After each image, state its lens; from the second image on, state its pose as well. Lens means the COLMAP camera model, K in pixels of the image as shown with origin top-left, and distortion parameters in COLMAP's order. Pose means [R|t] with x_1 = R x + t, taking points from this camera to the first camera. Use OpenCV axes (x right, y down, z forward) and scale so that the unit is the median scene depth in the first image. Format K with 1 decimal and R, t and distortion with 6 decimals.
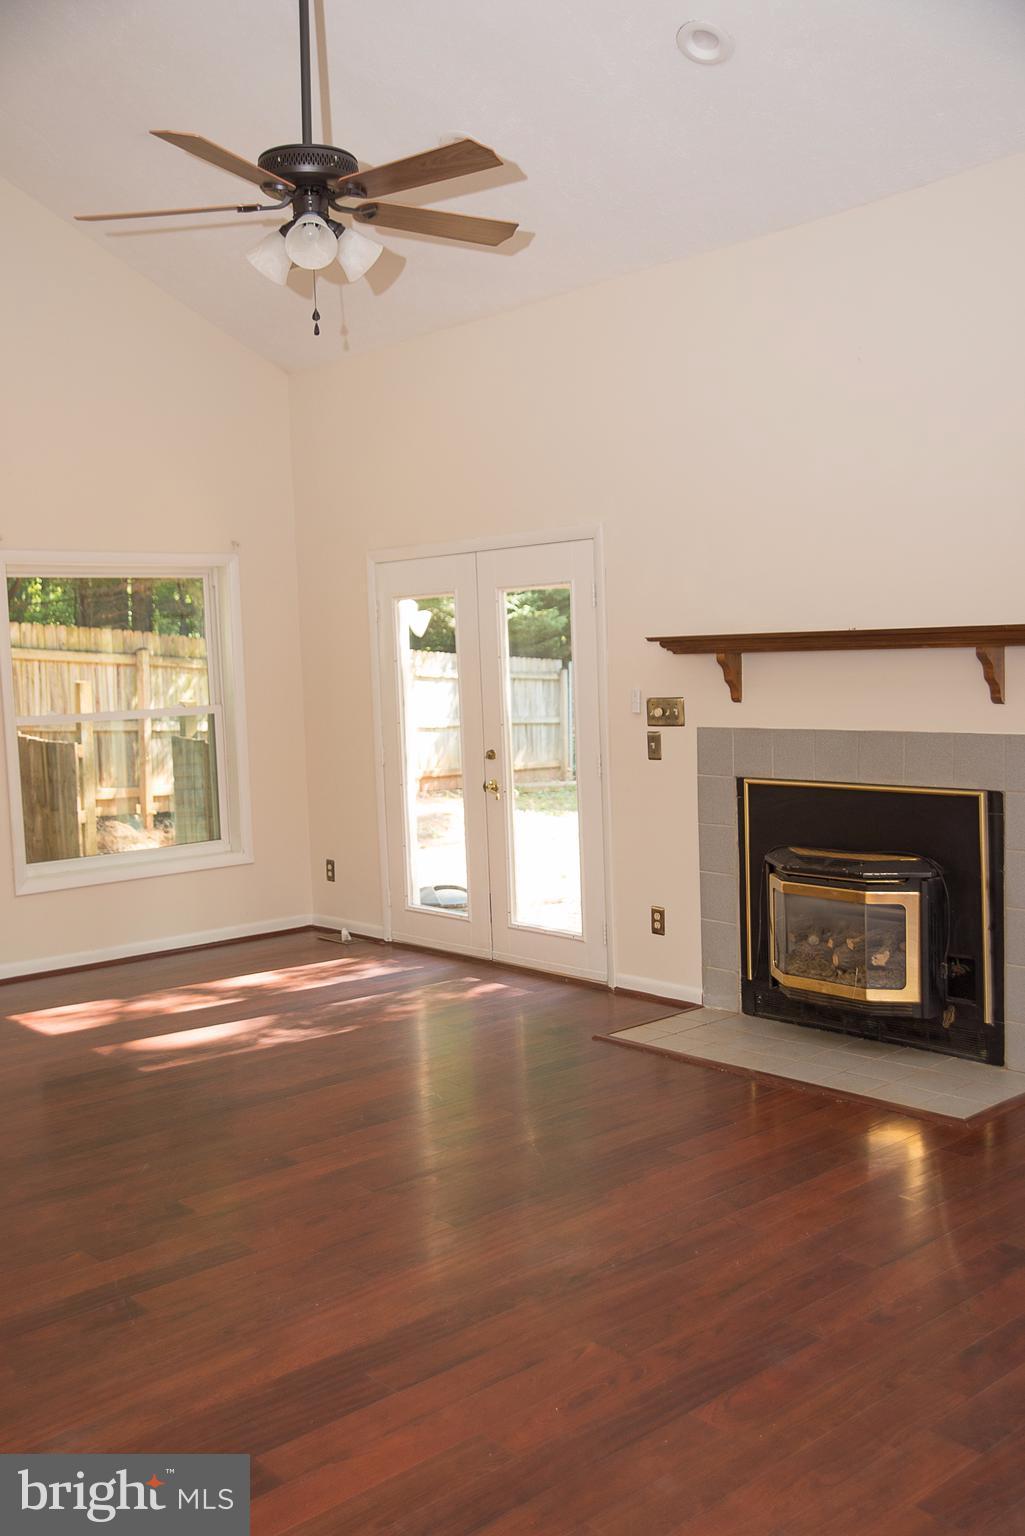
lens RADIAL K [[1520.0, 0, 513.3], [0, 1520.0, 790.6], [0, 0, 1]] dist [-0.066843, 0.254211]
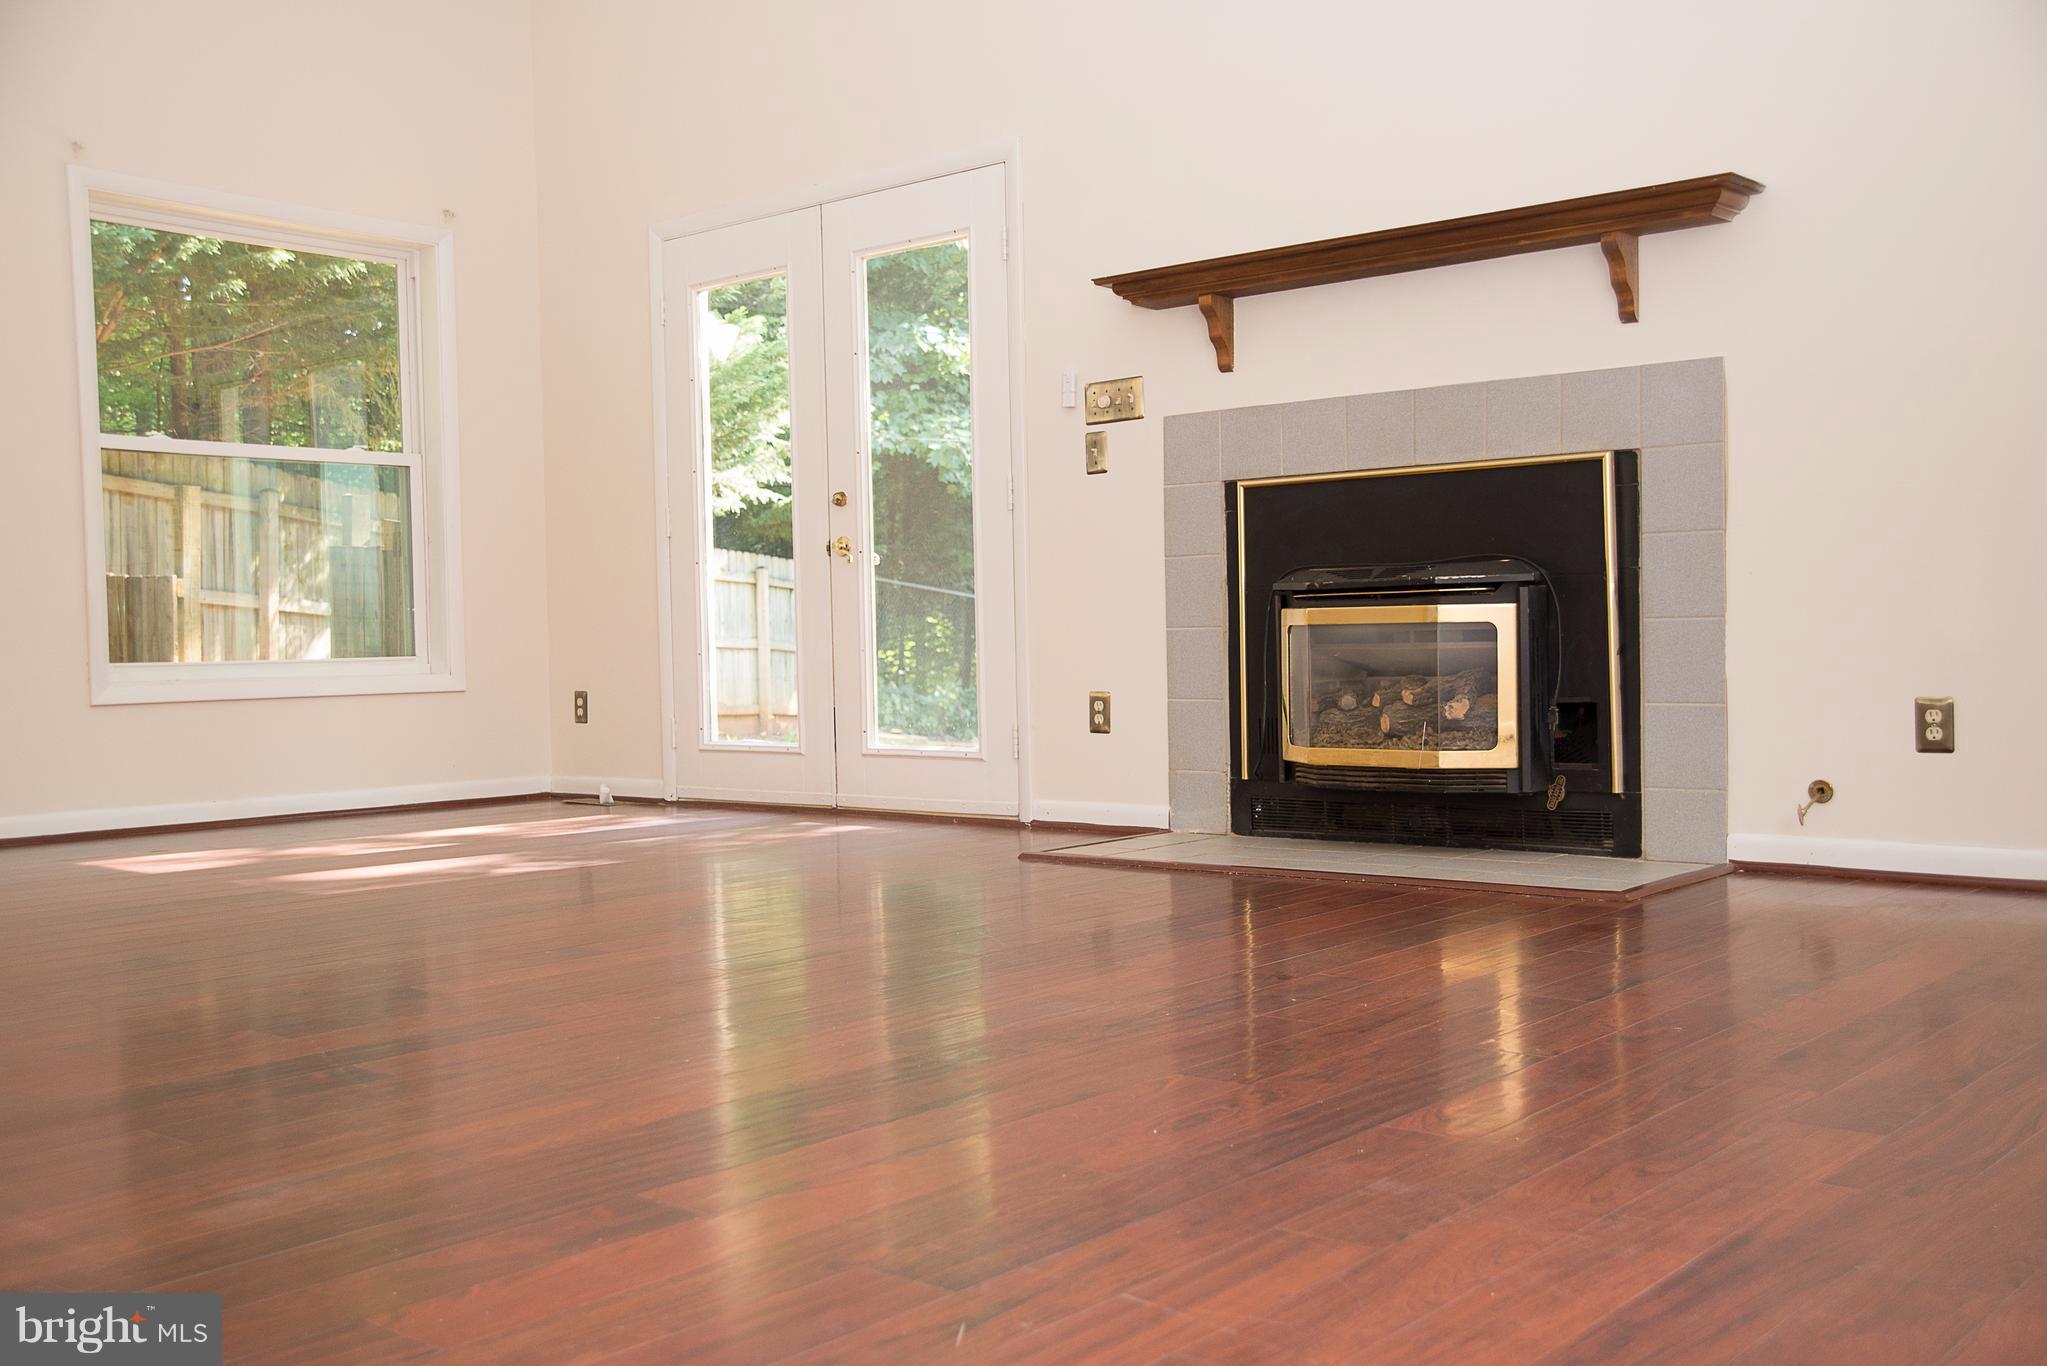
lens RADIAL K [[2025.6, 0, 1044.8], [0, 2025.6, 693.4], [0, 0, 1]] dist [-0.066843, 0.254211]
pose [[0.989668, 0.011507, 0.142916, -0.062886], [-0.002094, 0.997828, -0.065847, 0.147529], [-0.143363, 0.064867, 0.987542, 0.118498]]
